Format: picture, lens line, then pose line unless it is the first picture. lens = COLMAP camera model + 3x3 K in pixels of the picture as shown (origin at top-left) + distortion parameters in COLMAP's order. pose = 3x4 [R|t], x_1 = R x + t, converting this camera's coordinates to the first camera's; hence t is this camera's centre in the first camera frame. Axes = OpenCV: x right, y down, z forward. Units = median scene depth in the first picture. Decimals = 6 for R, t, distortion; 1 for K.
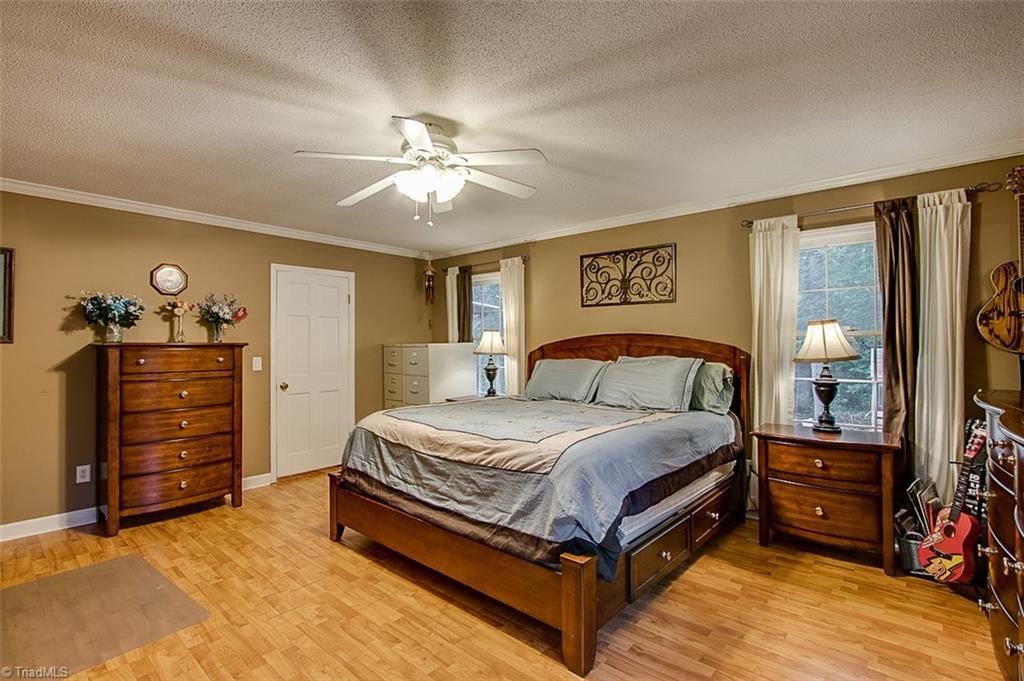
lens RADIAL K [[480.7, 0, 511.6], [0, 480.7, 331.9], [0, 0, 1]] dist [-0.005885, 0.000172]
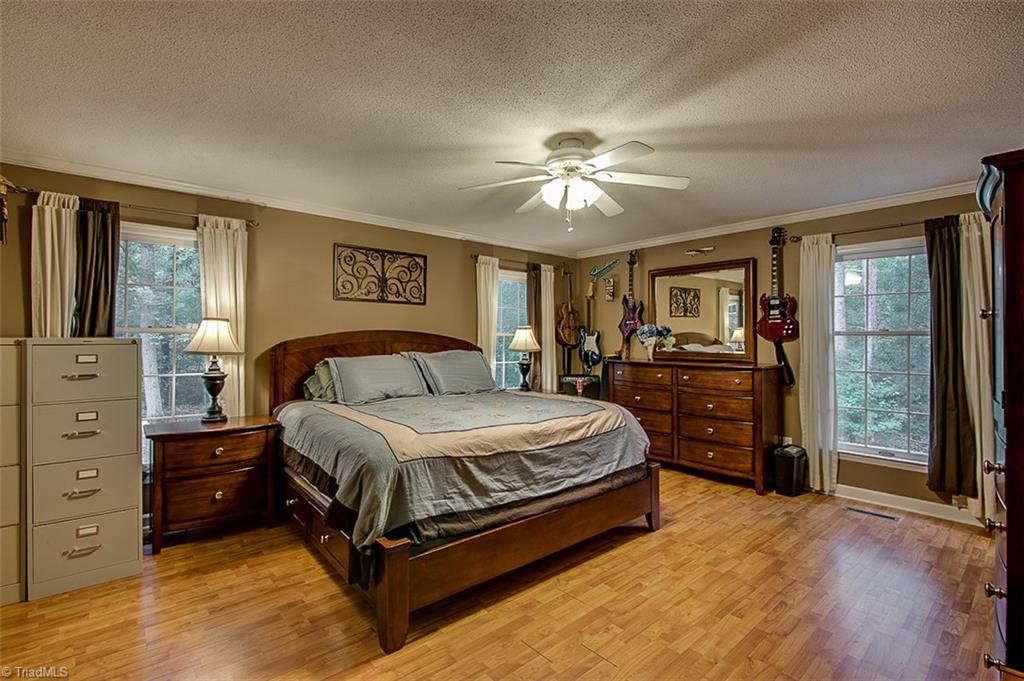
lens RADIAL K [[459.1, 0, 508.1], [0, 459.1, 331.1], [0, 0, 1]] dist [0.014216, -0.000020]
pose [[0.157296, 0.017806, 0.987391, -1.065434], [-0.025678, 0.999573, -0.013935, 0.020110], [-0.987218, -0.023162, 0.157686, 0.852798]]
